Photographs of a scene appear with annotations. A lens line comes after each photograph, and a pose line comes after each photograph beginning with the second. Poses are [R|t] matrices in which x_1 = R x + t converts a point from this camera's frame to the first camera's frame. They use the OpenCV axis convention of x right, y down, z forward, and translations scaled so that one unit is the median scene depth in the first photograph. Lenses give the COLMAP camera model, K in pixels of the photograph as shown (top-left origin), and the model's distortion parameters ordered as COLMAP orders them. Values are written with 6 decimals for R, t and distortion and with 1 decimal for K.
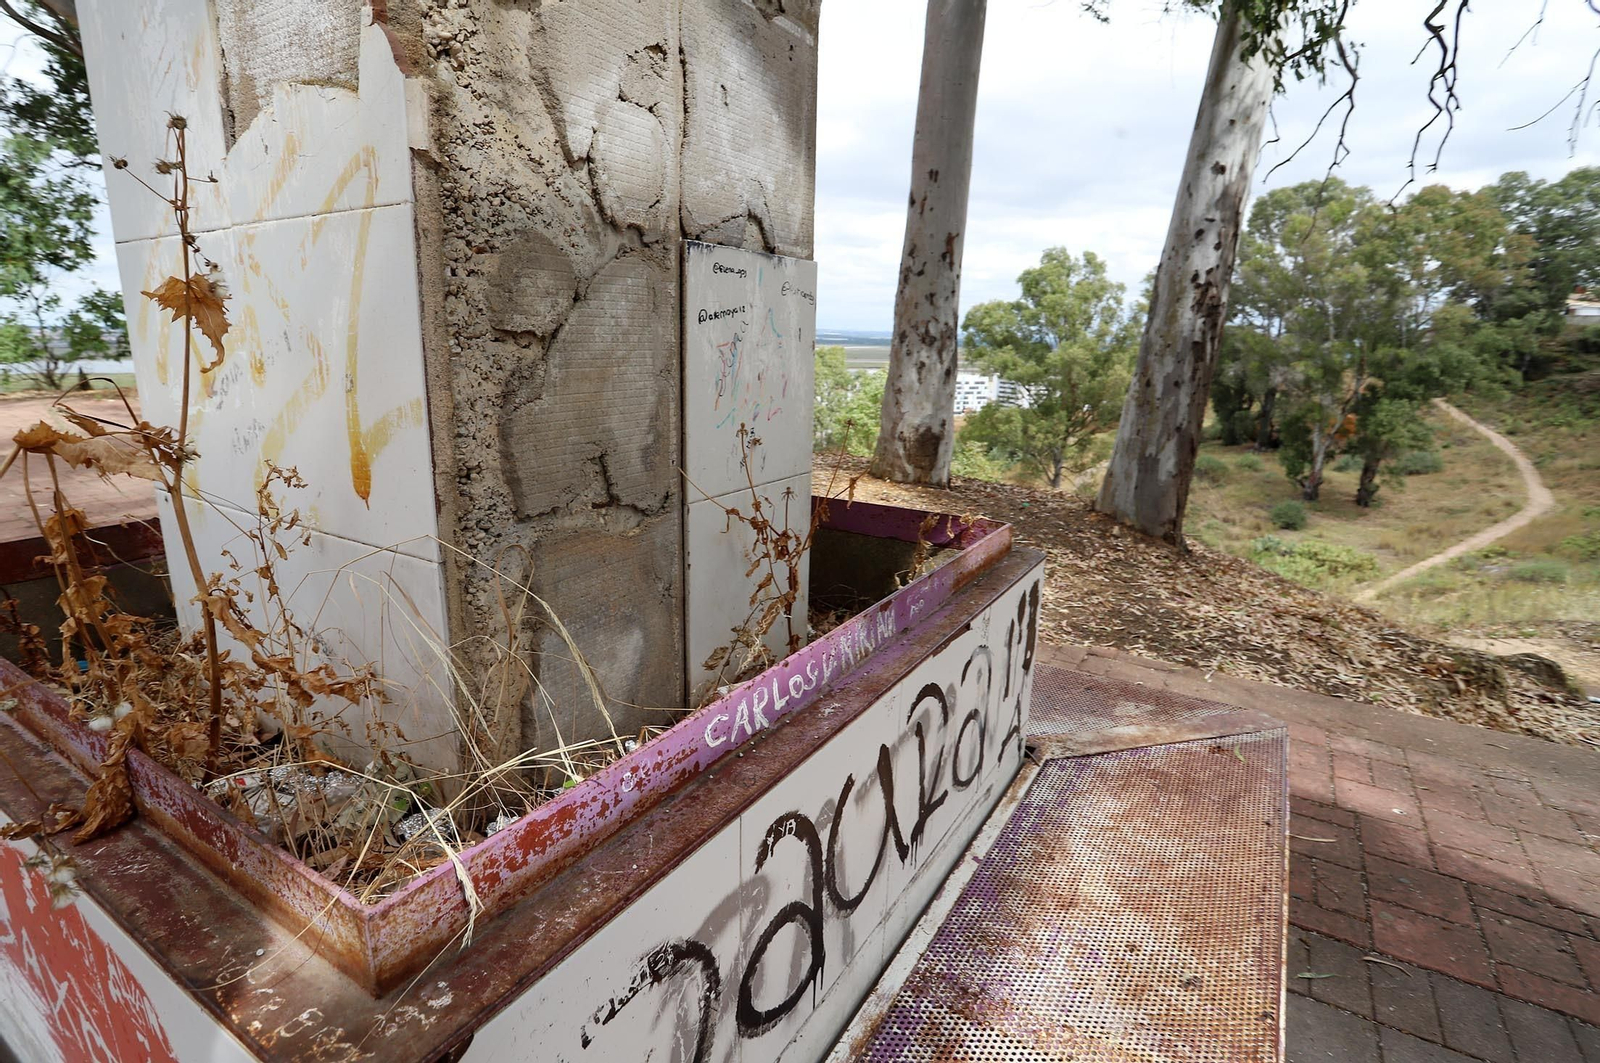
lens RADIAL K [[787.8, 0, 800.0], [0, 787.8, 531.5], [0, 0, 1]] dist [-0.004259, 0.000158]
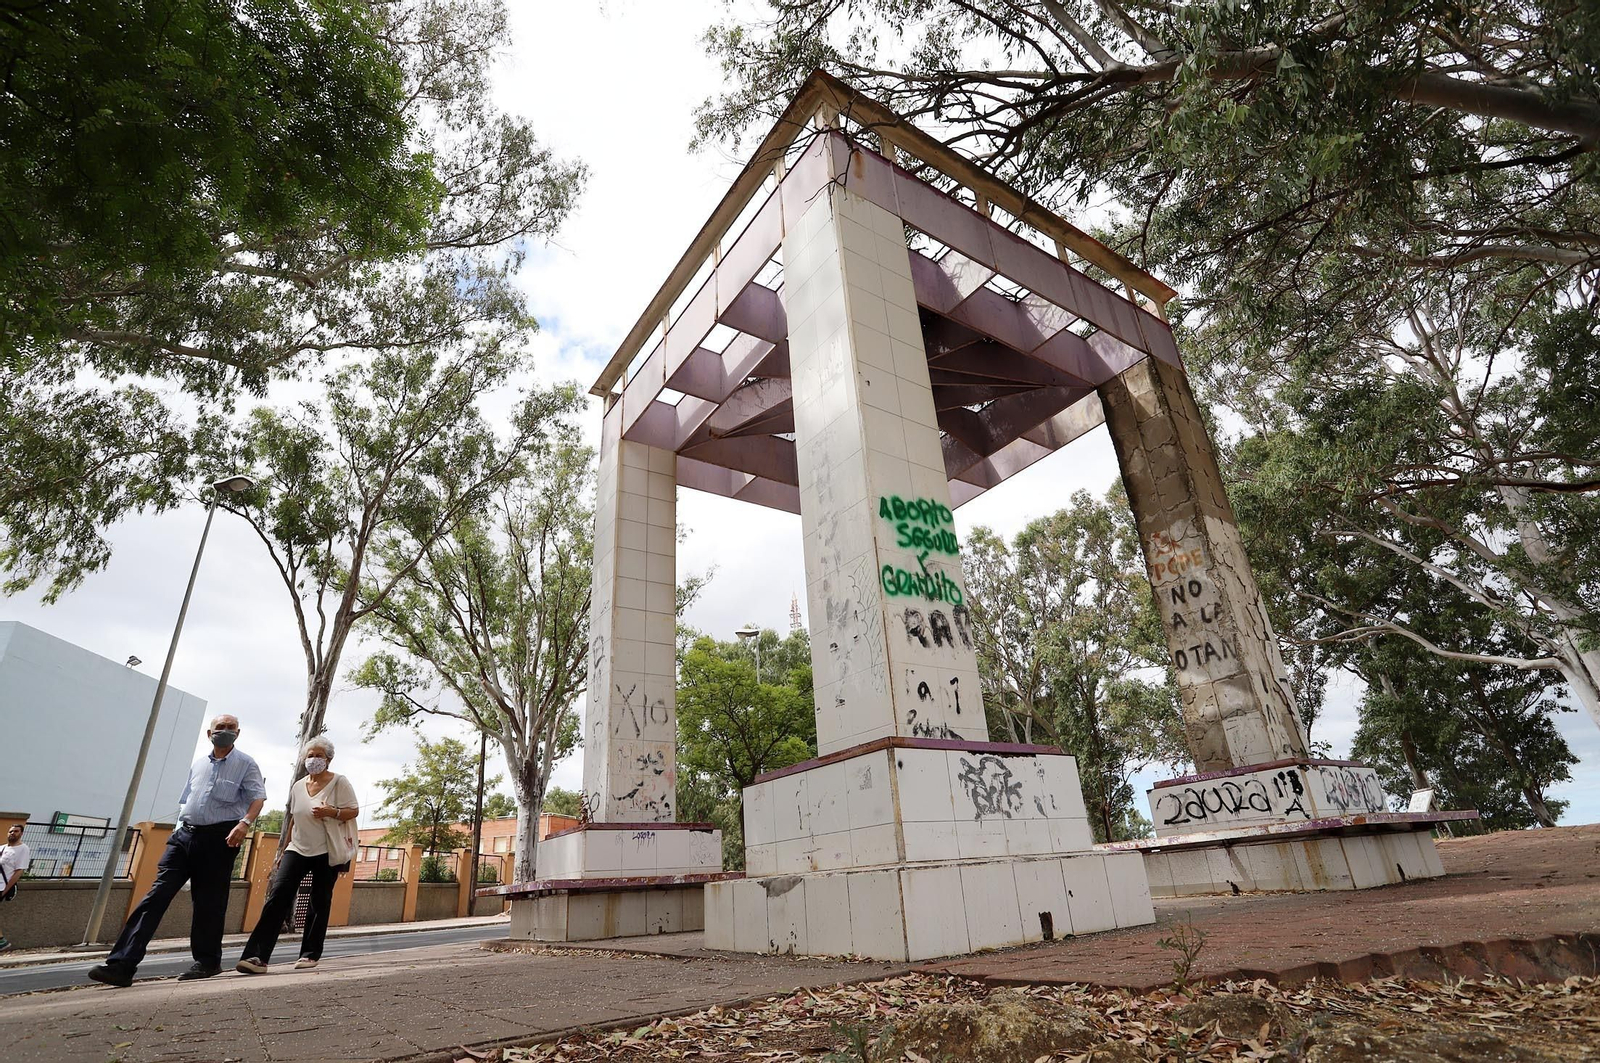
lens RADIAL K [[787.8, 0, 800.0], [0, 787.8, 531.5], [0, 0, 1]] dist [-0.004259, 0.000158]
pose [[-0.407685, -0.394271, -0.823616, 8.662570], [-0.176580, 0.918993, -0.352522, 1.352196], [0.895886, 0.001716, -0.444280, 0.840463]]
